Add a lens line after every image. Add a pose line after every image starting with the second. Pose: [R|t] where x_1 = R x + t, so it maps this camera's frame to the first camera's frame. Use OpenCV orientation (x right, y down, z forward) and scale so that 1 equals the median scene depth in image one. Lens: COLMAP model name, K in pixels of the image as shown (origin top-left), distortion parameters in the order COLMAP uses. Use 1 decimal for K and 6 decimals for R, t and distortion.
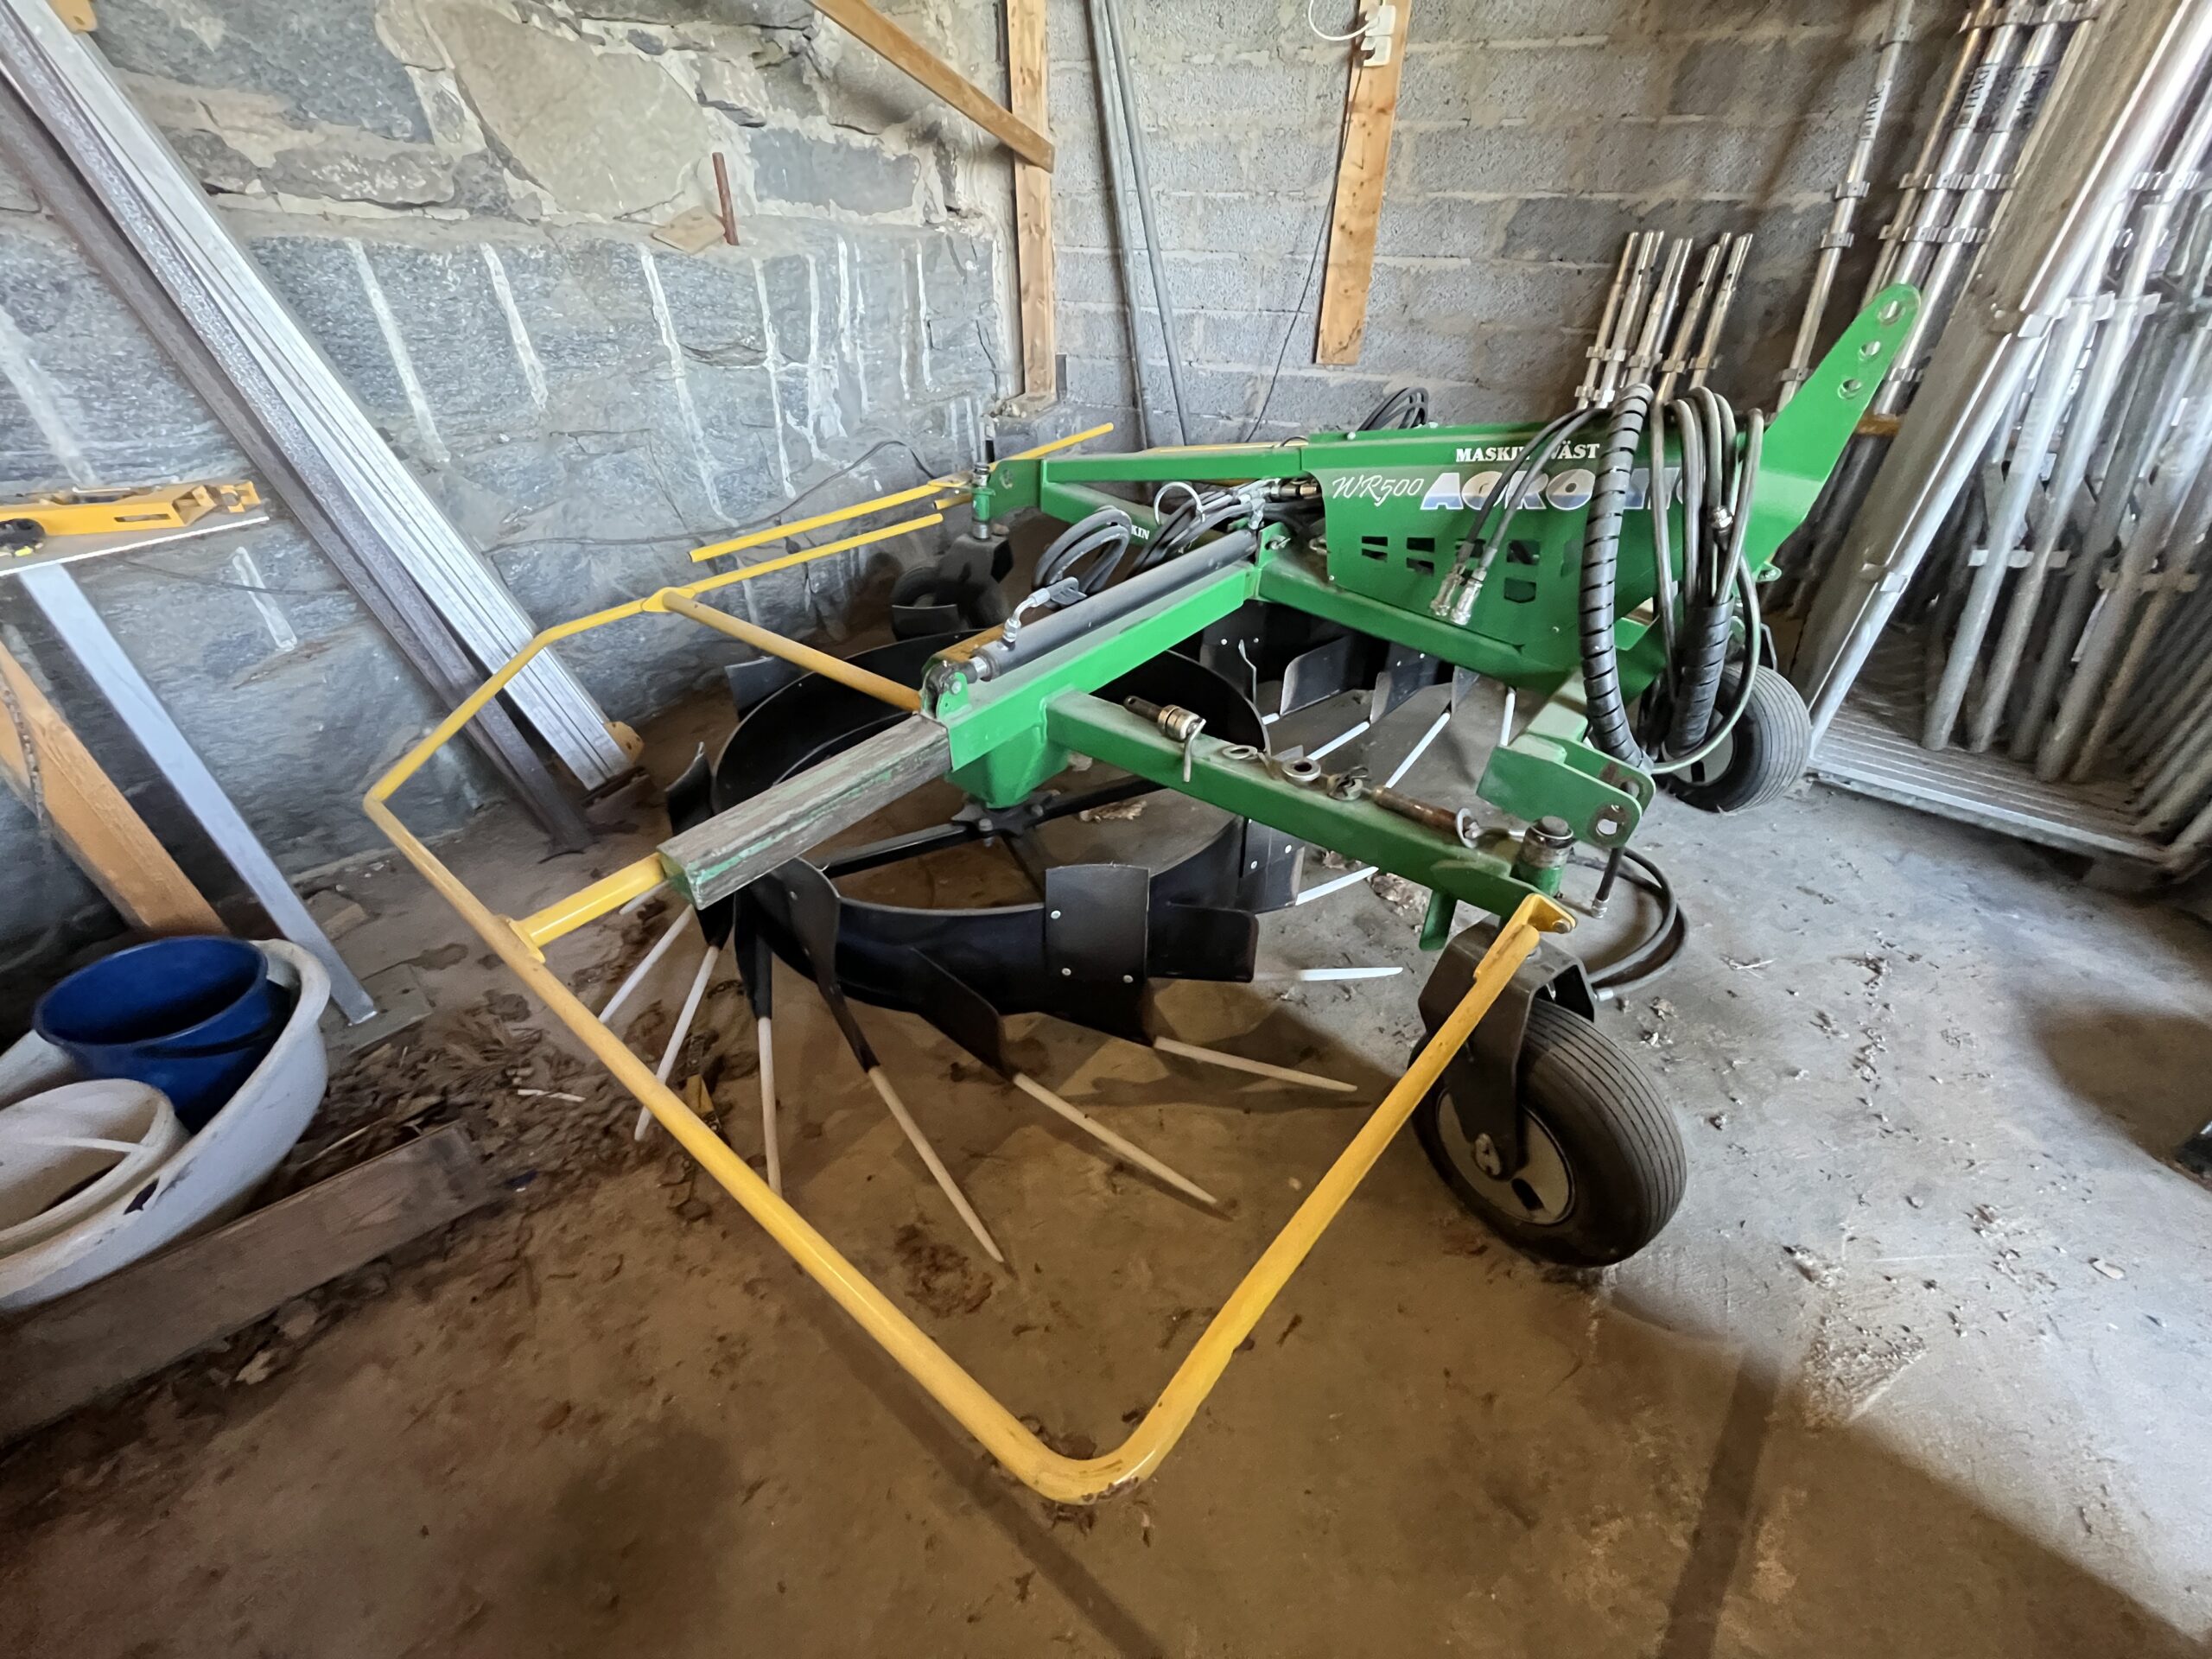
lens RADIAL K [[897.4, 0, 1092.1], [0, 897.4, 836.9], [0, 0, 1]] dist [-0.003906, 0.000161]
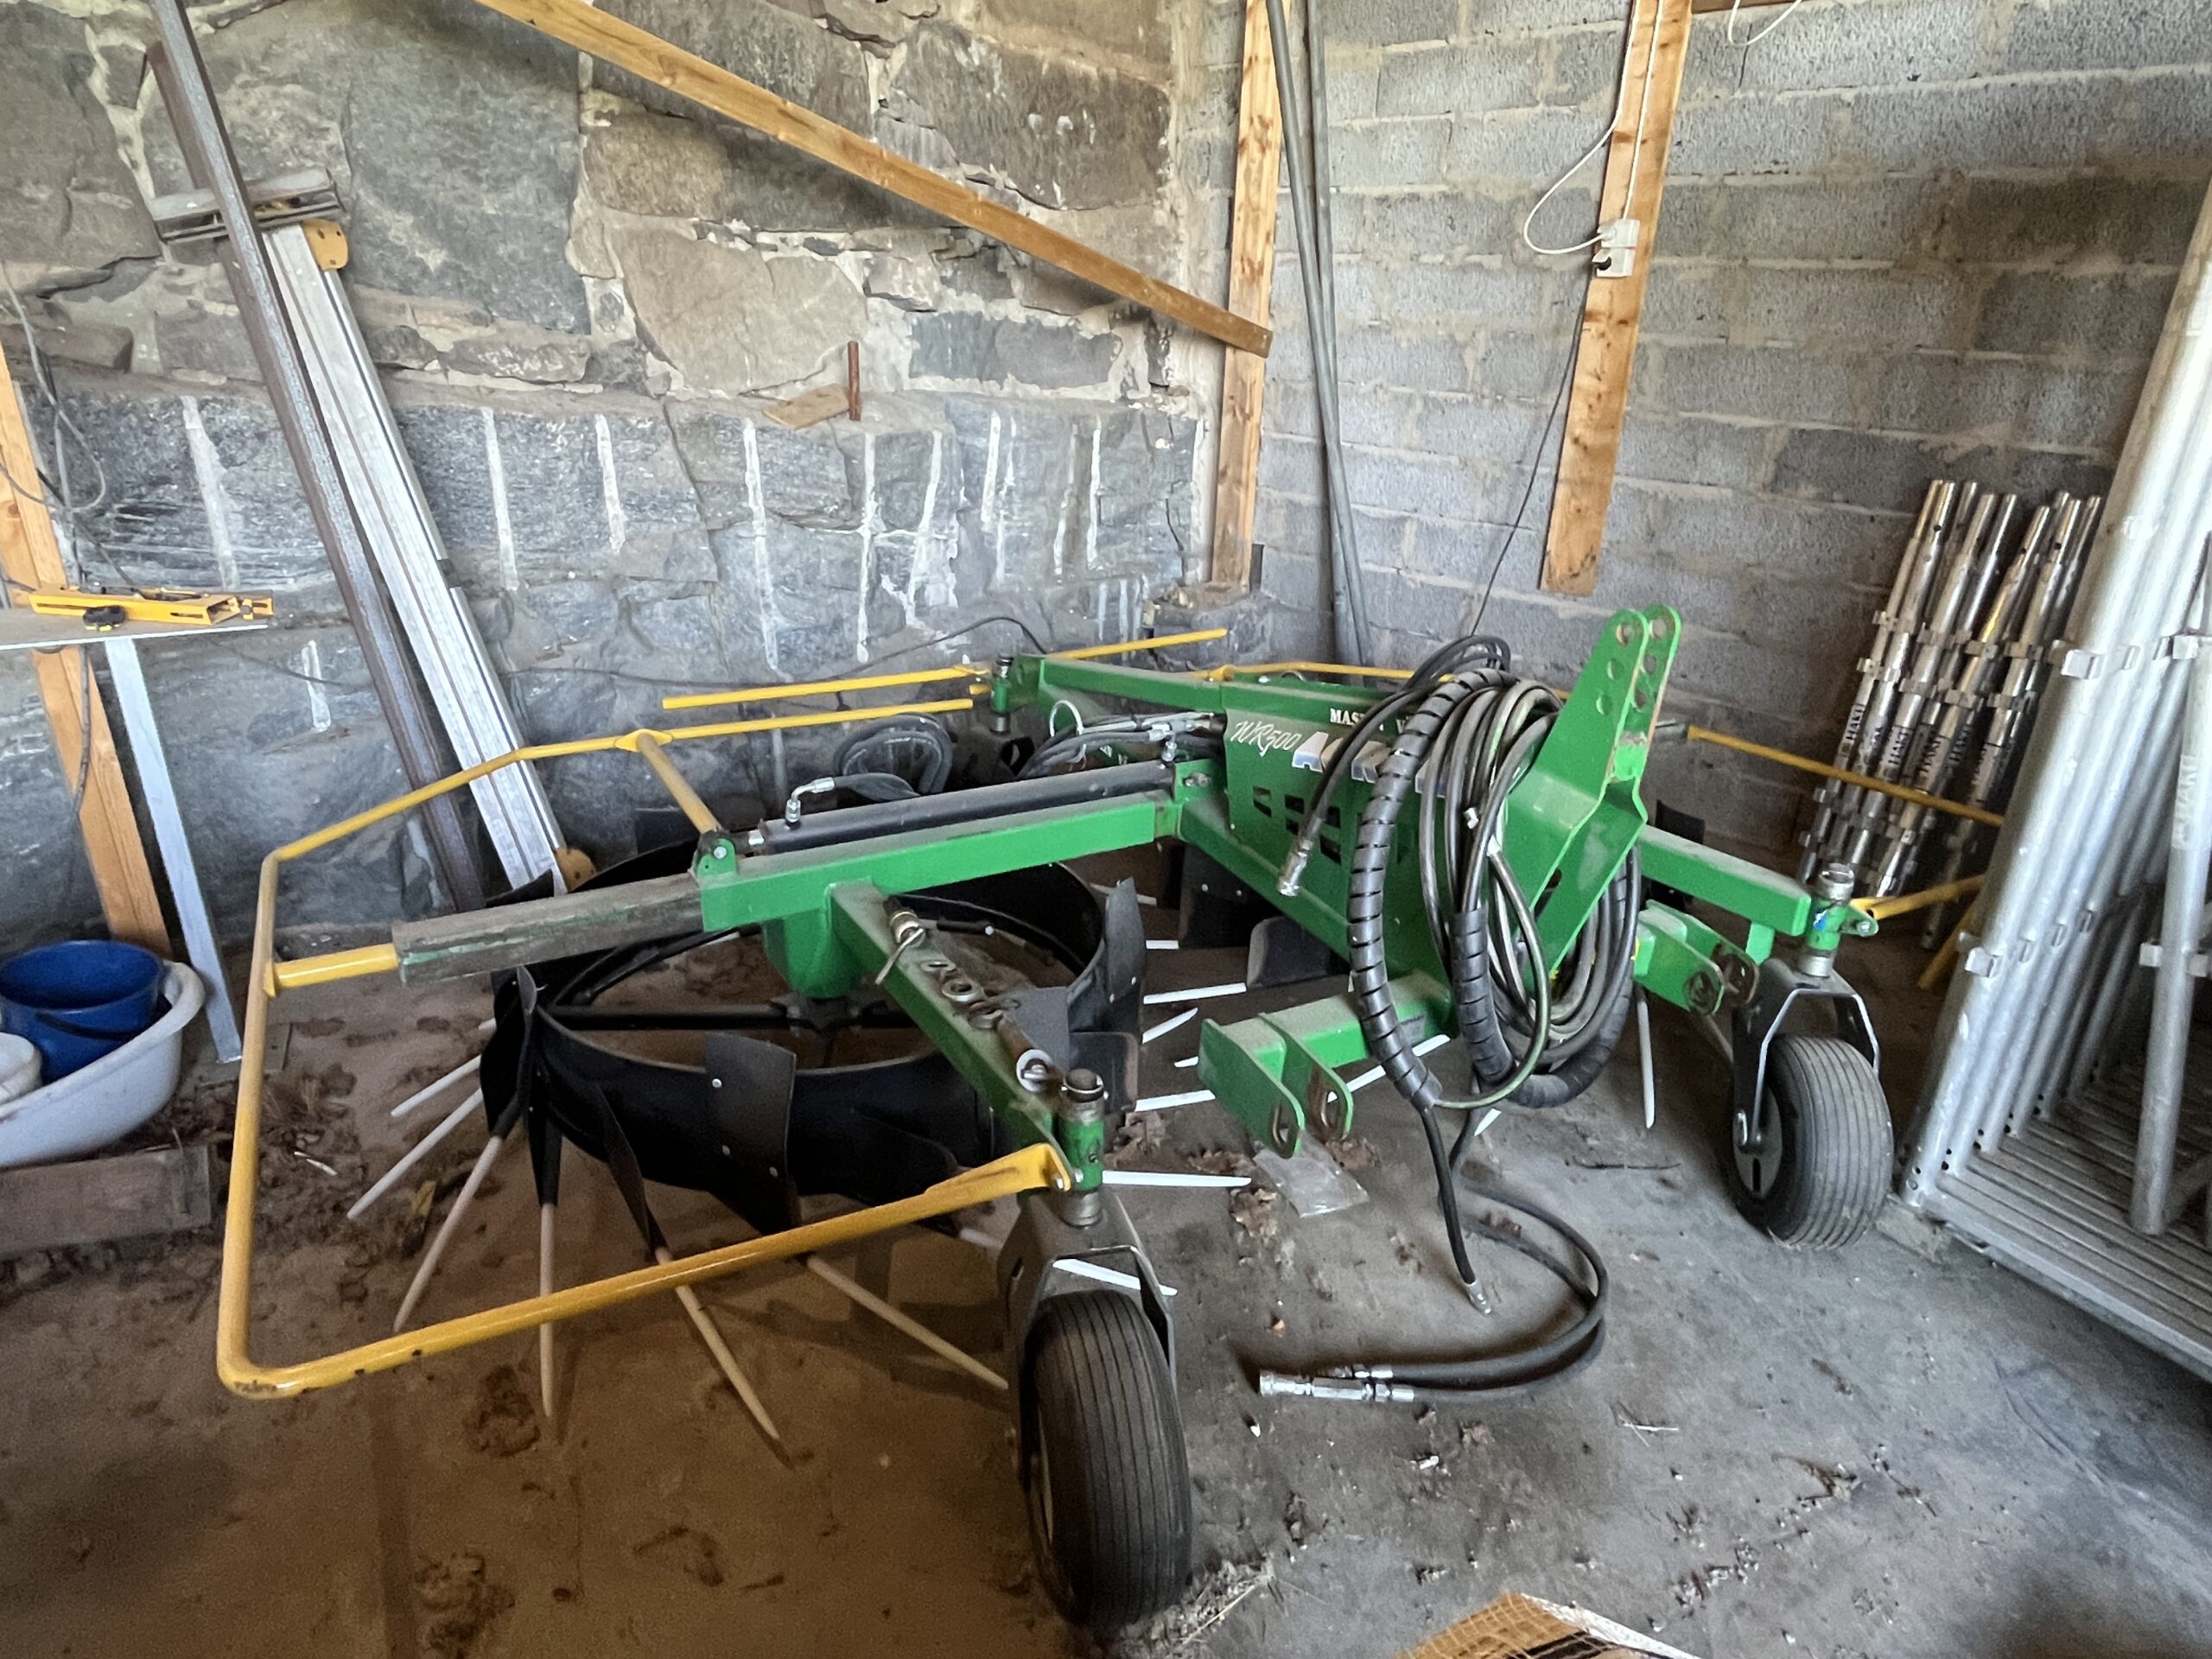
lens RADIAL K [[1316.0, 0, 1082.2], [0, 1316.0, 838.2], [0, 0, 1]] dist [-0.000481, -0.003145]
pose [[0.931093, 0.171295, -0.322062, 0.409913], [-0.243831, 0.948925, -0.200218, 0.011612], [0.271316, 0.264950, 0.925305, -0.171148]]
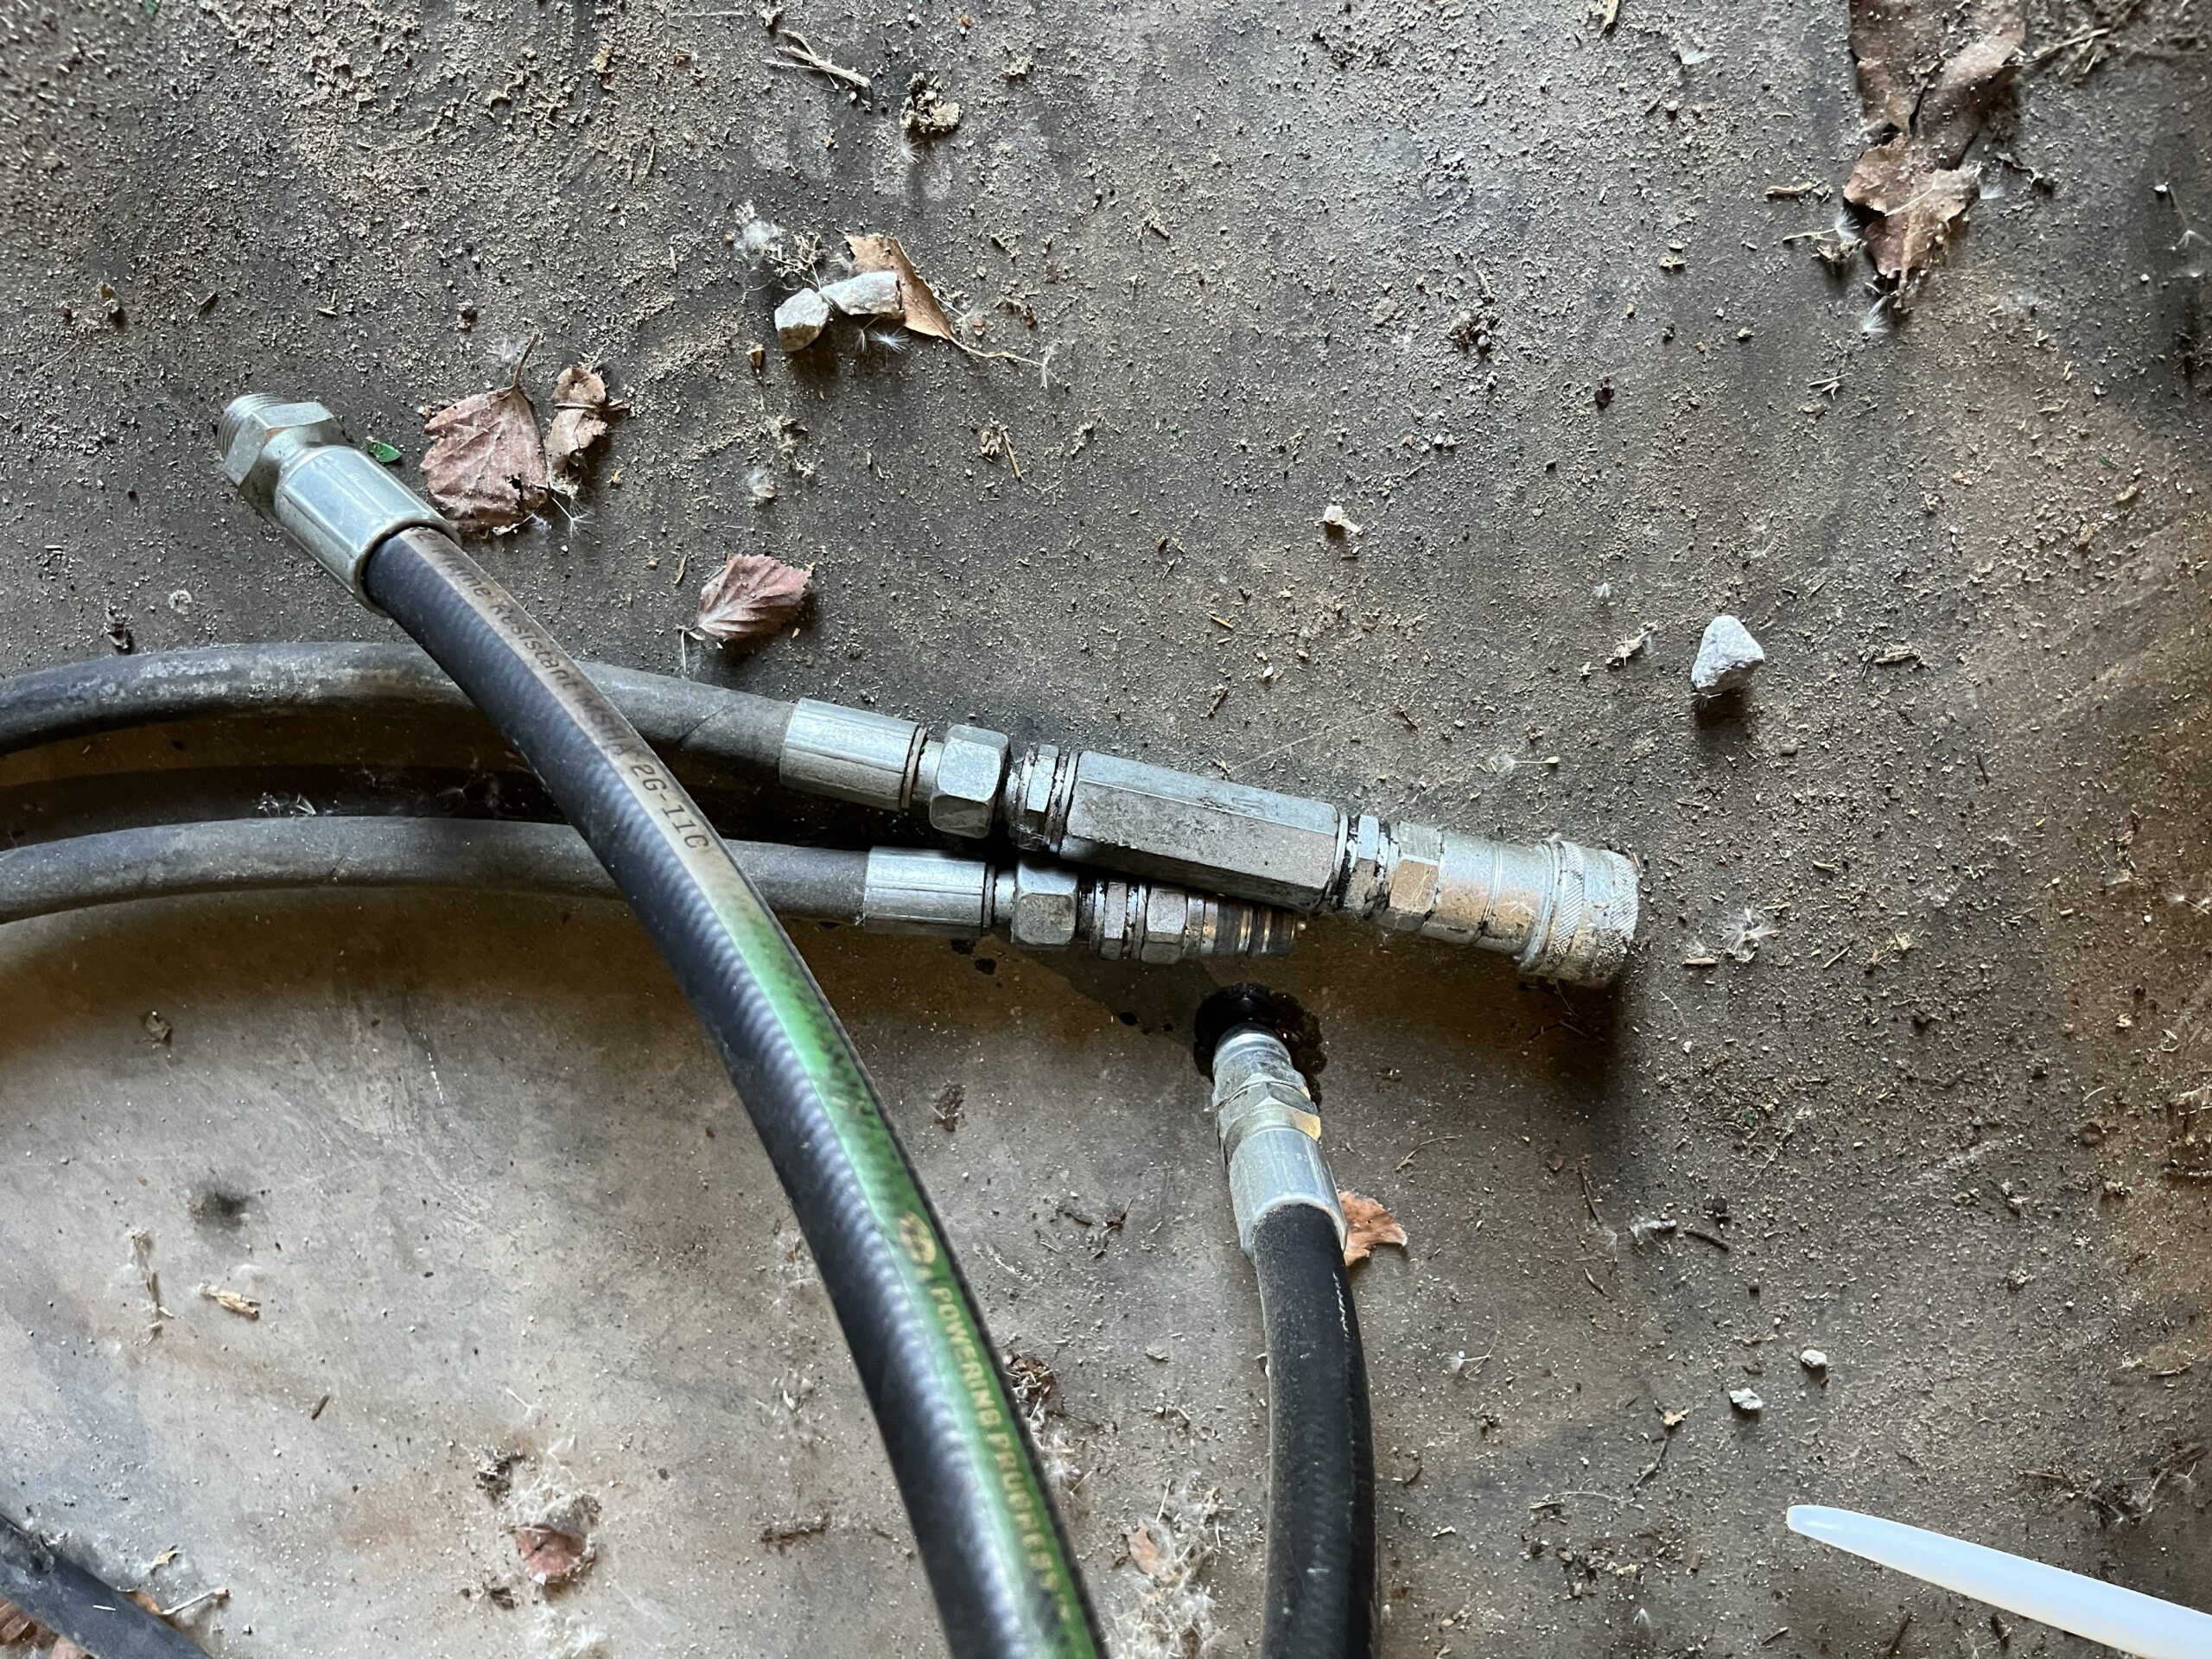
lens RADIAL K [[1720.2, 0, 1107.4], [0, 1720.2, 827.0], [0, 0, 1]] dist [0.004275, -0.010459]
pose [[-0.867184, -0.472875, -0.156147, 0.392568], [0.338312, -0.789507, 0.512078, 0.030896], [-0.365428, 0.391239, 0.844627, 0.527432]]
